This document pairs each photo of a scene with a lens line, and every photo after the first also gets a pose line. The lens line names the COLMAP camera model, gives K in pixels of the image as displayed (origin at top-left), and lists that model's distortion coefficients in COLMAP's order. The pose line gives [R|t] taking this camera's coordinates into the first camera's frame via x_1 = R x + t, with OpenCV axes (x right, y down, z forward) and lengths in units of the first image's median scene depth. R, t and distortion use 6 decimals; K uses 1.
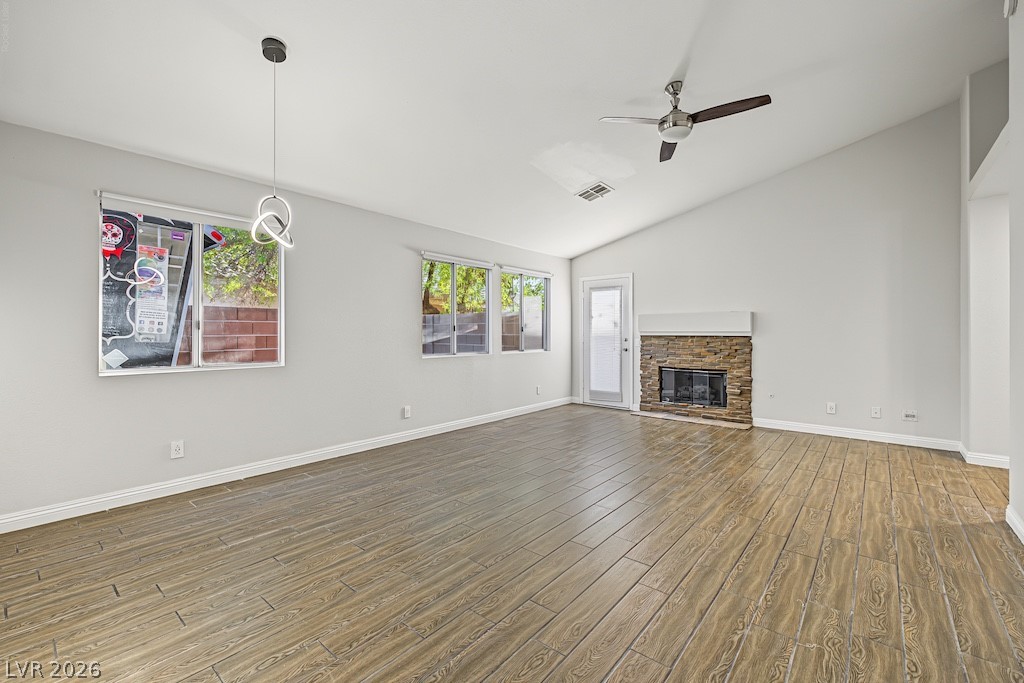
lens RADIAL K [[450.8, 0, 507.1], [0, 450.8, 333.8], [0, 0, 1]] dist [0.000994, -0.000217]
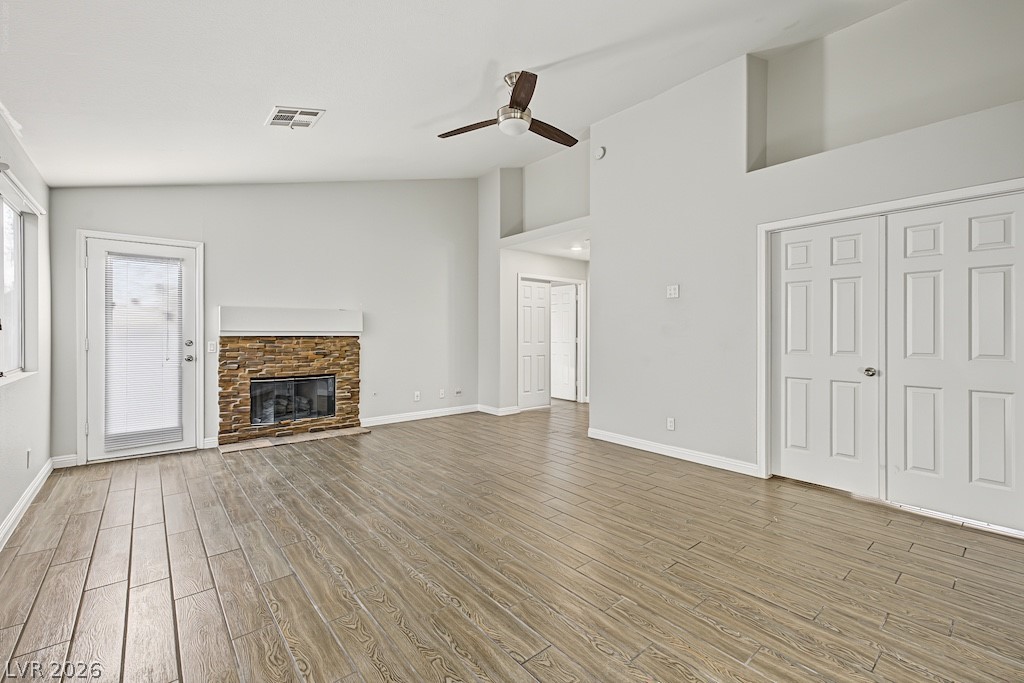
lens RADIAL K [[434.3, 0, 517.0], [0, 434.3, 335.3], [0, 0, 1]] dist [-0.000673, -0.000027]
pose [[0.168172, -0.007311, 0.985731, -0.311972], [0.002940, 0.999972, 0.006915, -0.001741], [-0.985753, 0.001735, 0.168189, 0.483386]]
